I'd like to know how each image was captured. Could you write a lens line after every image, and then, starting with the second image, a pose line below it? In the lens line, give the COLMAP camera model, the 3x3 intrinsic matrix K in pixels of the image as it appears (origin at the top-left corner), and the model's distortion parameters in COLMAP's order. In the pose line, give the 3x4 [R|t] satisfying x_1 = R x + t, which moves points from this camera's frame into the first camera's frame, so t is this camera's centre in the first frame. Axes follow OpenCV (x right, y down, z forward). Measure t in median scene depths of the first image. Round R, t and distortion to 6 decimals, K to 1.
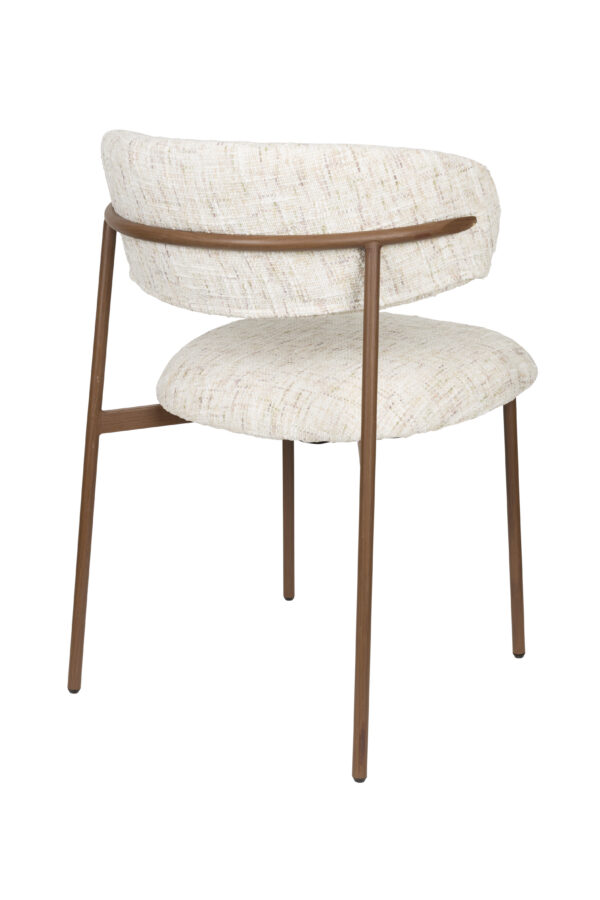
lens RADIAL K [[1773.2, 0, 300.0], [0, 1773.2, 450.0], [0, 0, 1]] dist [-0.016518, 0.041524]
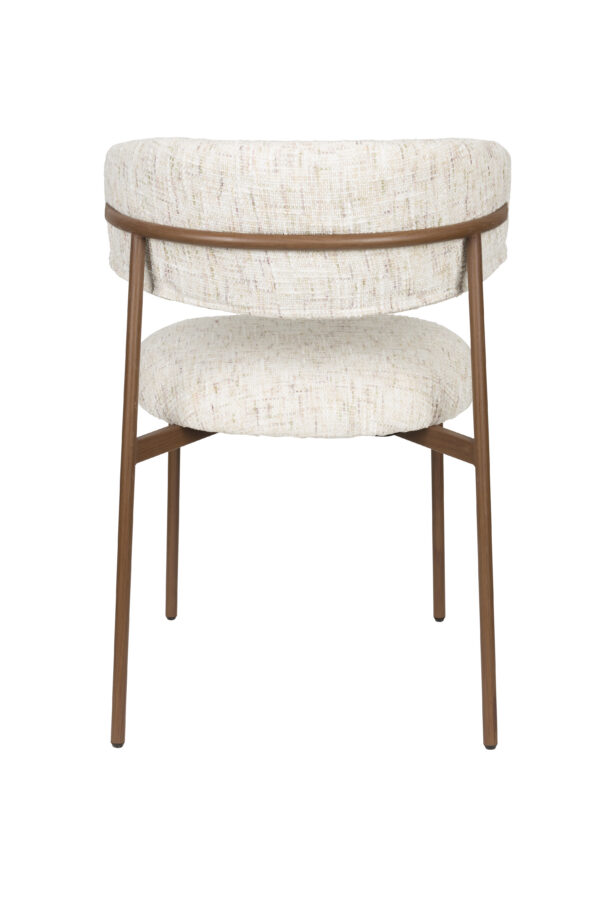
lens RADIAL K [[1773.2, 0, 300.0], [0, 1773.2, 450.0], [0, 0, 1]] dist [-0.016518, 0.041524]
pose [[0.814161, -0.139465, 0.563641, -0.641516], [0.146585, 0.988651, 0.032890, -0.038549], [-0.561831, 0.055844, 0.825365, 0.199367]]
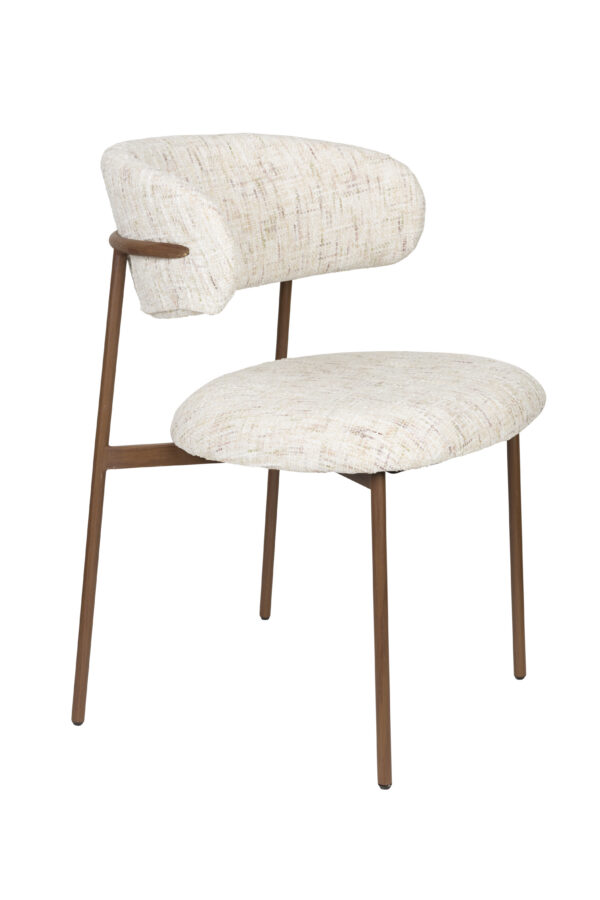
lens RADIAL K [[1773.2, 0, 300.0], [0, 1773.2, 450.0], [0, 0, 1]] dist [-0.016518, 0.041524]
pose [[0.093204, 0.260163, -0.961056, 1.104445], [-0.263156, 0.937369, 0.228230, -0.273648], [0.960241, 0.231636, 0.155830, 0.957151]]
